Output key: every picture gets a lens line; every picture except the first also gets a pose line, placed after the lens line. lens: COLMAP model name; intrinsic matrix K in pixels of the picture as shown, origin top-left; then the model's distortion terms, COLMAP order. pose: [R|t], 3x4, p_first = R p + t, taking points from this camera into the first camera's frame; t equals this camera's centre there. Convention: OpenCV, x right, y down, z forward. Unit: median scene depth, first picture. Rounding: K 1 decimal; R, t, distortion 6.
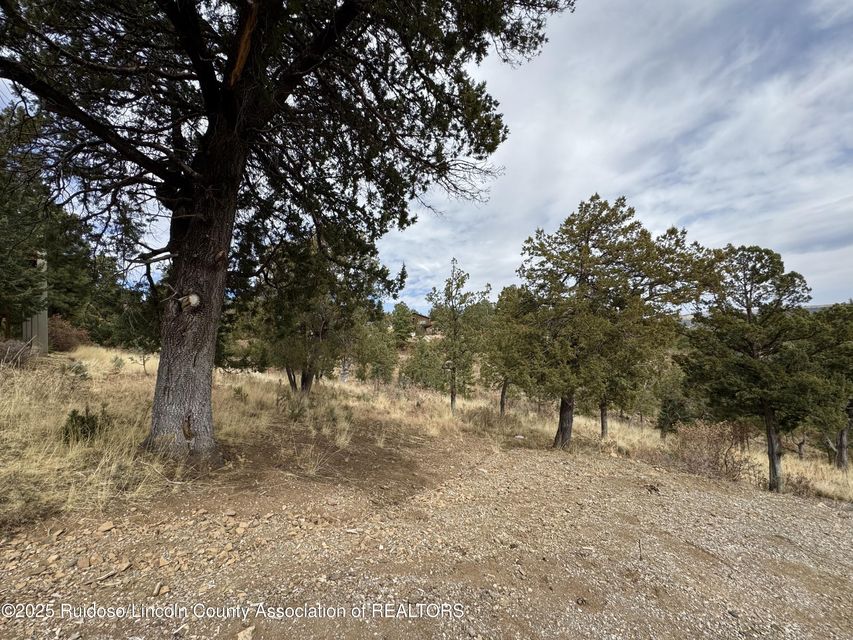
lens RADIAL K [[345.6, 0, 430.0], [0, 345.6, 315.4], [0, 0, 1]] dist [0.002703, -0.000808]
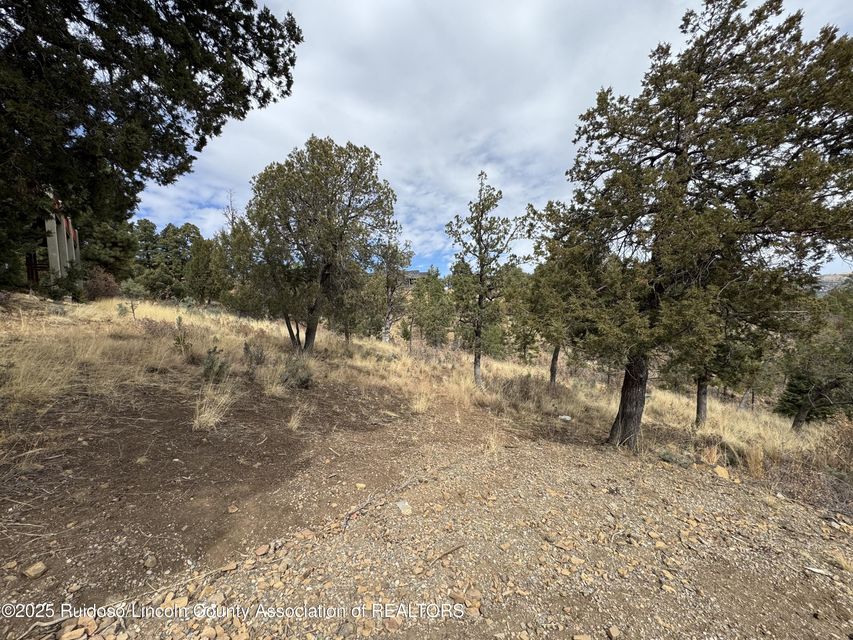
lens RADIAL K [[345.6, 0, 427.2], [0, 345.6, 320.0], [0, 0, 1]] dist [0.002703, -0.000808]
pose [[0.977581, 0.012707, -0.210177, 0.113353], [0.010979, 0.993743, 0.111146, 0.061788], [0.210274, -0.110962, 0.971325, 0.237216]]
